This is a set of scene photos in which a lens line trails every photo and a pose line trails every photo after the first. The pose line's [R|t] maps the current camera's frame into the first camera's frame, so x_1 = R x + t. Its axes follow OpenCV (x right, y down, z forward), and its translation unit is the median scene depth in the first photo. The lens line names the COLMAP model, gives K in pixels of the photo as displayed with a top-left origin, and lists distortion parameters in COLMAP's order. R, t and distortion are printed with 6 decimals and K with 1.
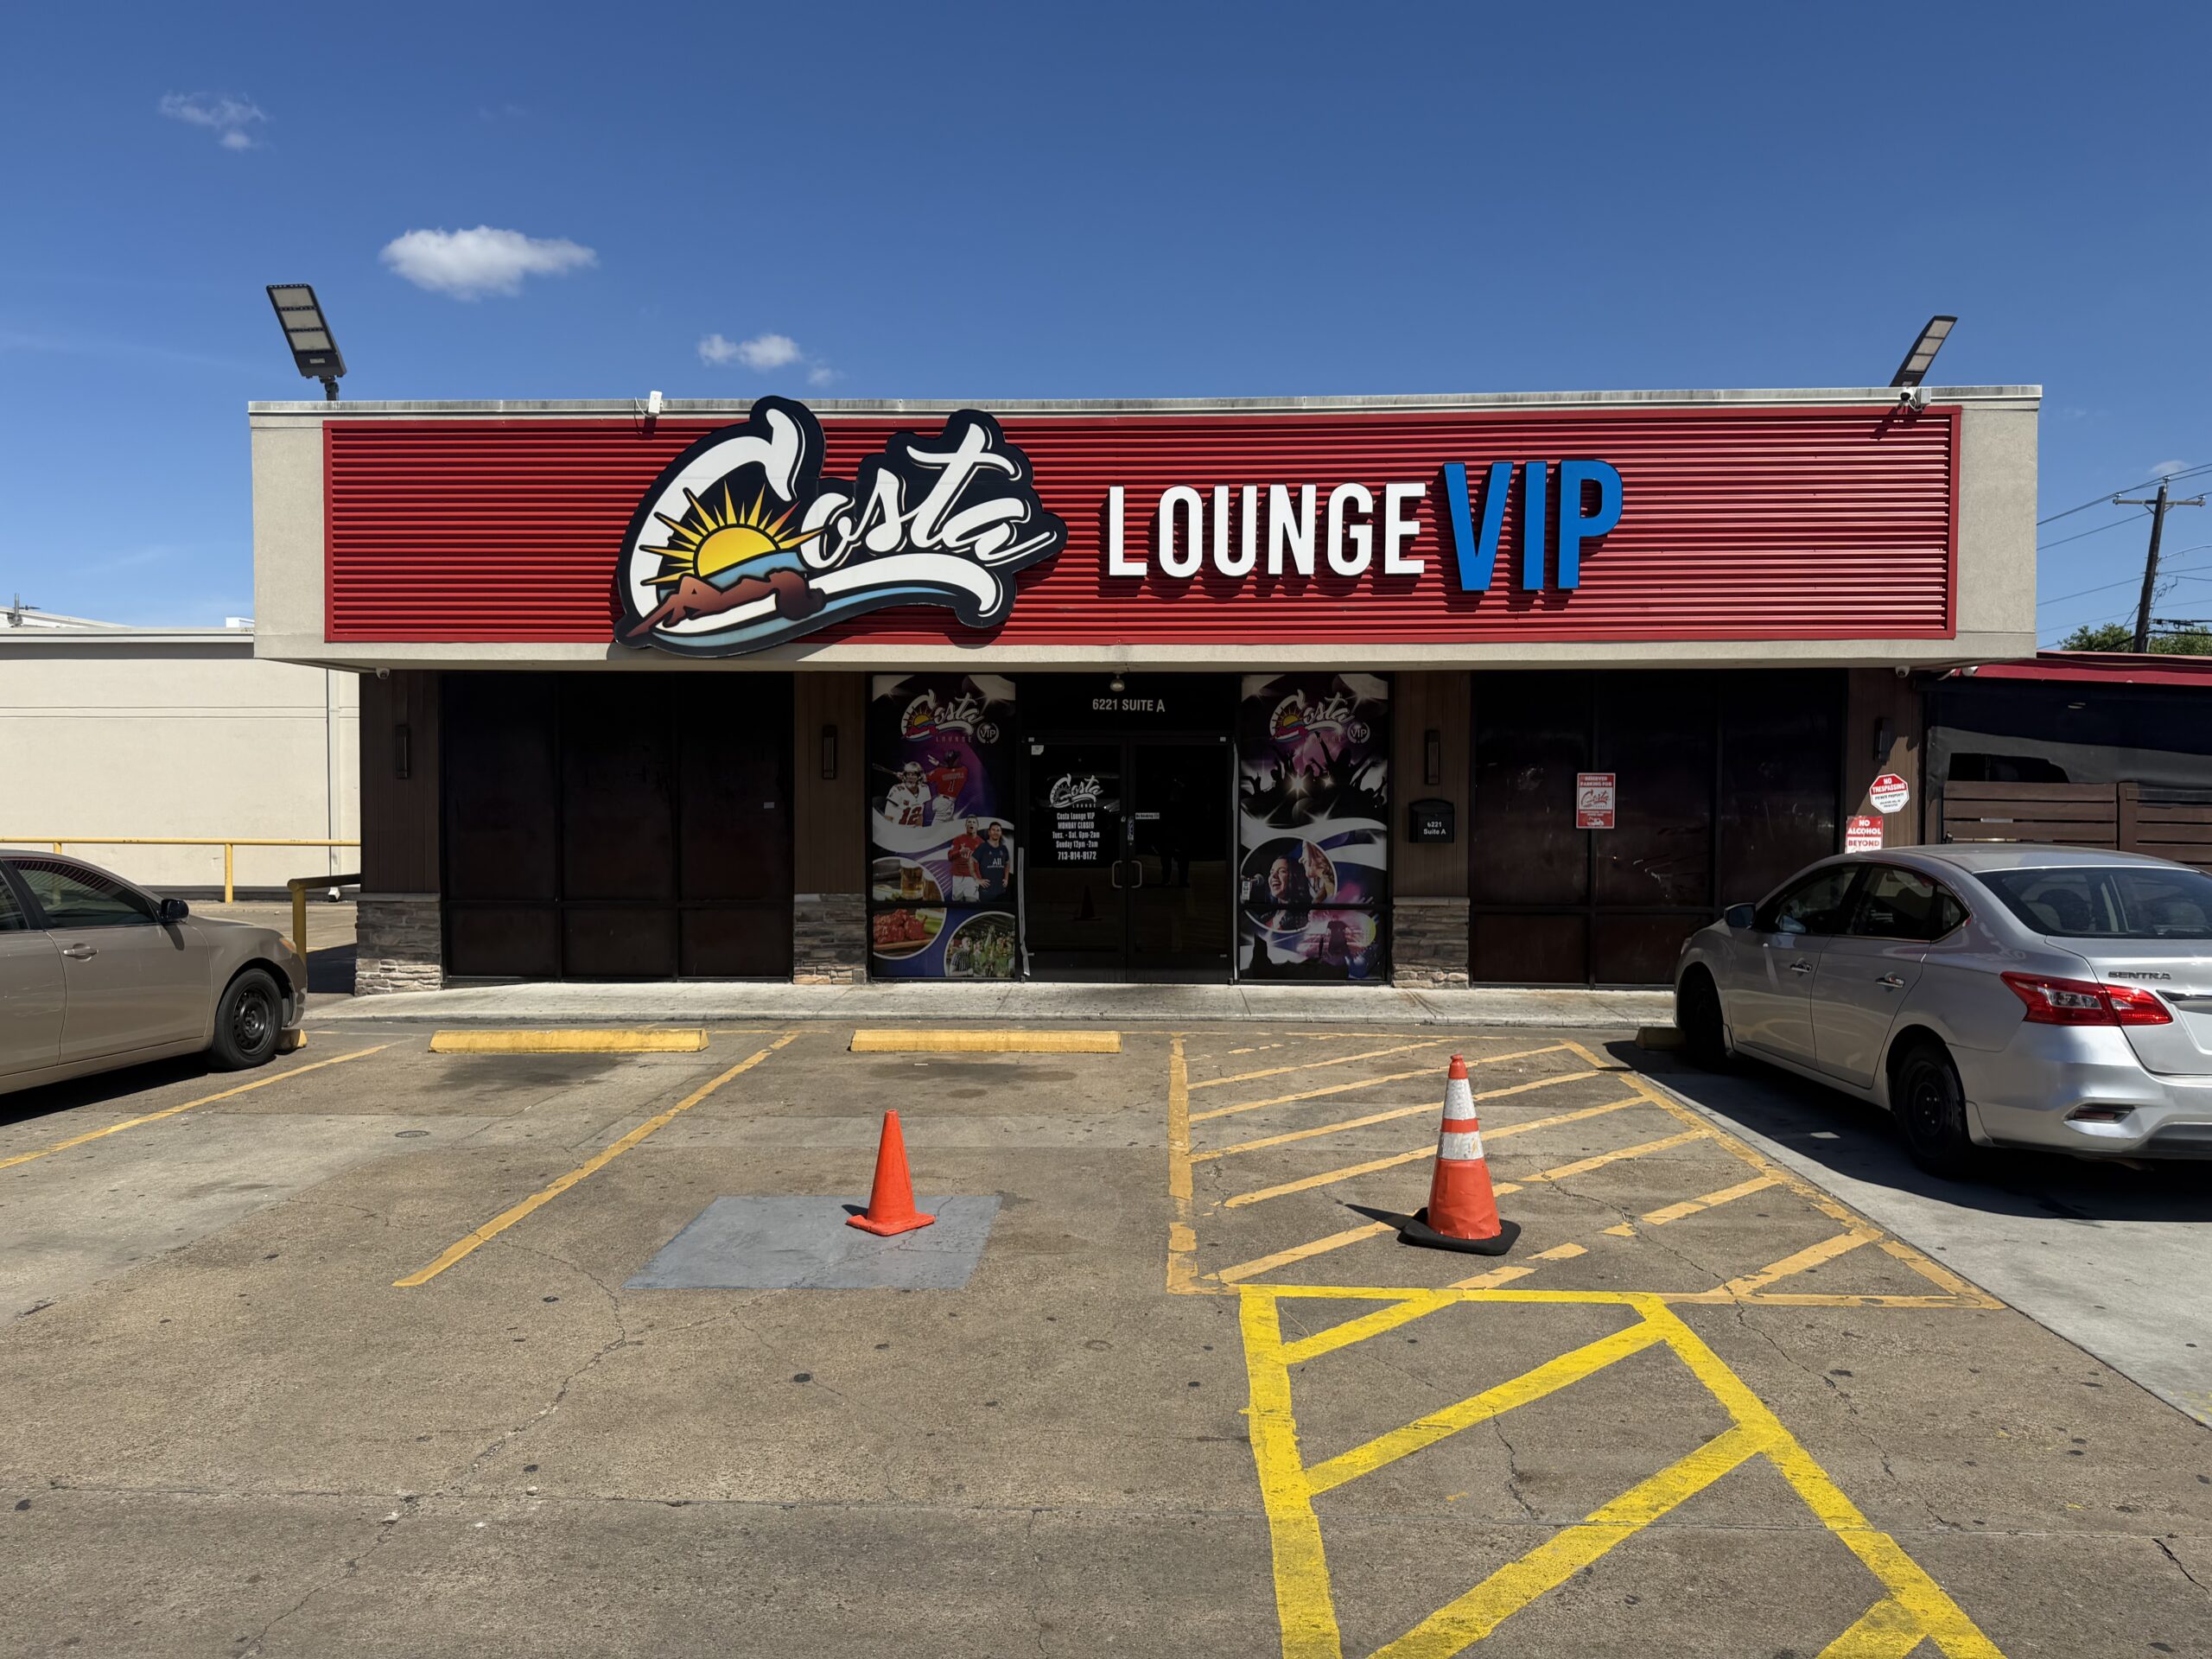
lens RADIAL K [[1551.8, 0, 1114.0], [0, 1551.8, 837.0], [0, 0, 1]] dist [0.079404, -0.094803]
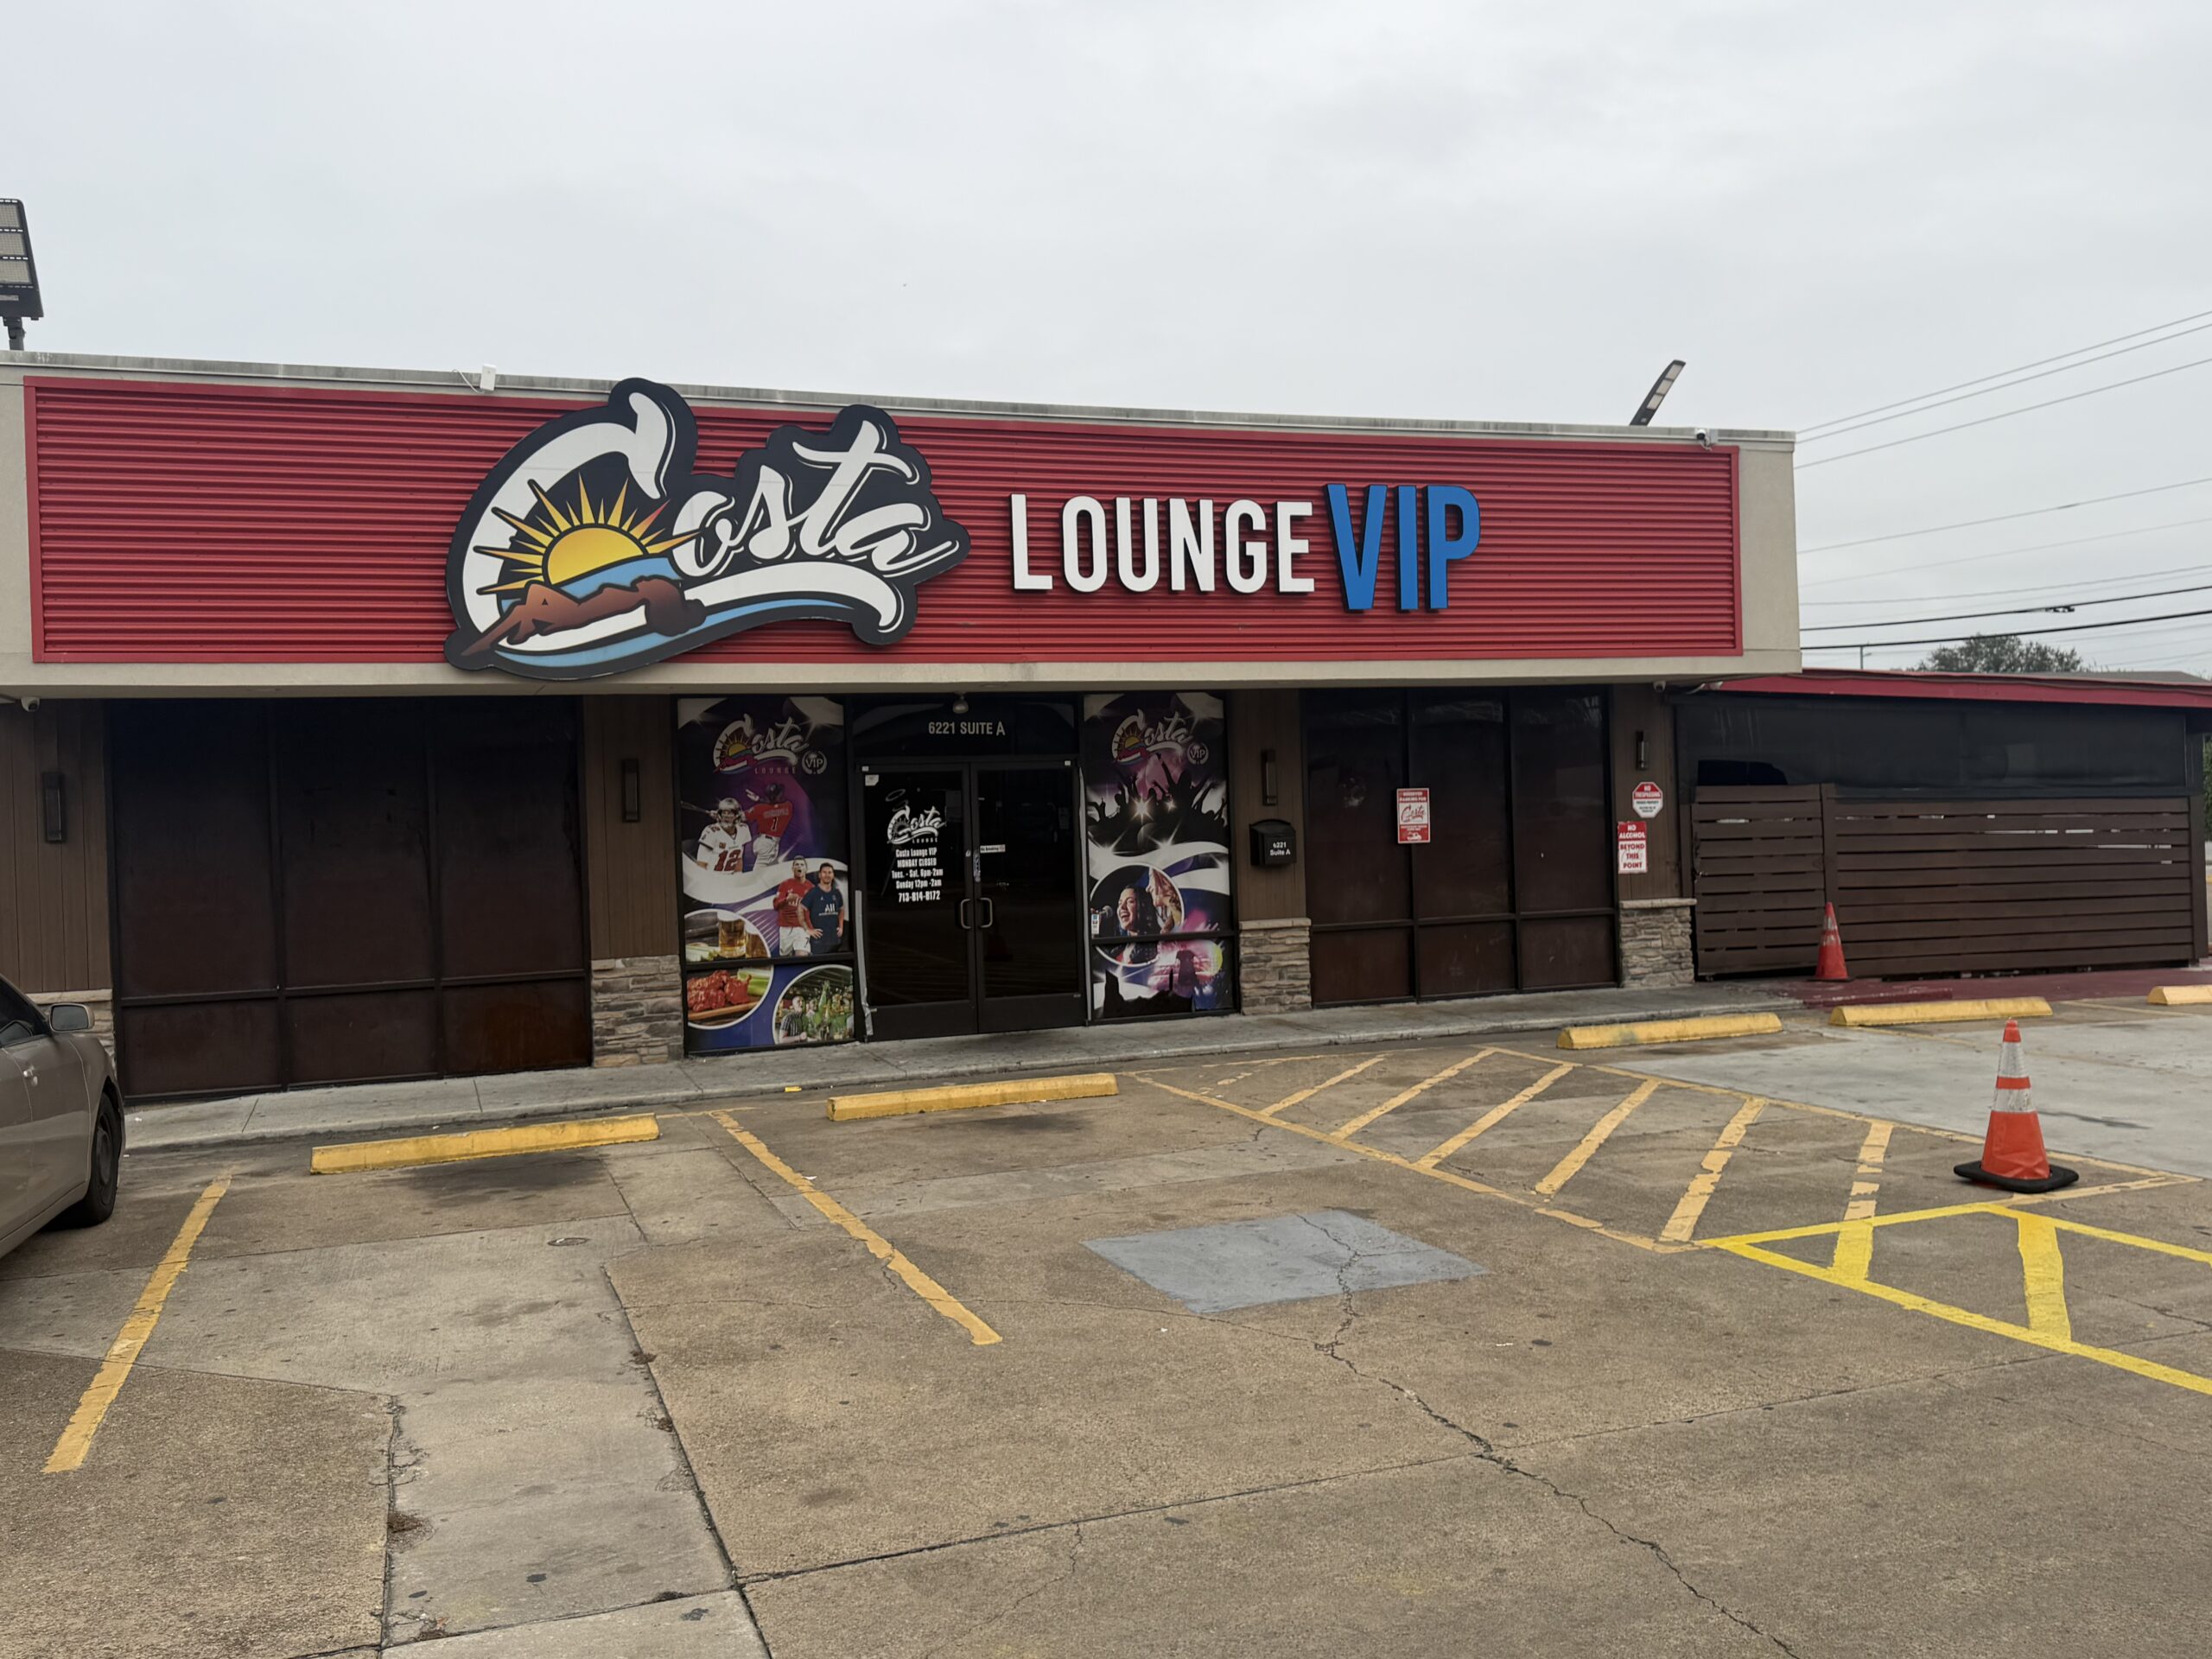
lens RADIAL K [[1855.2, 0, 1116.5], [0, 1855.2, 819.2], [0, 0, 1]] dist [0.047626, -0.027006]
pose [[0.921253, -0.035235, 0.387365, -0.378097], [0.048566, 0.998515, -0.024677, -0.000627], [-0.385921, 0.041547, 0.921596, -0.039137]]
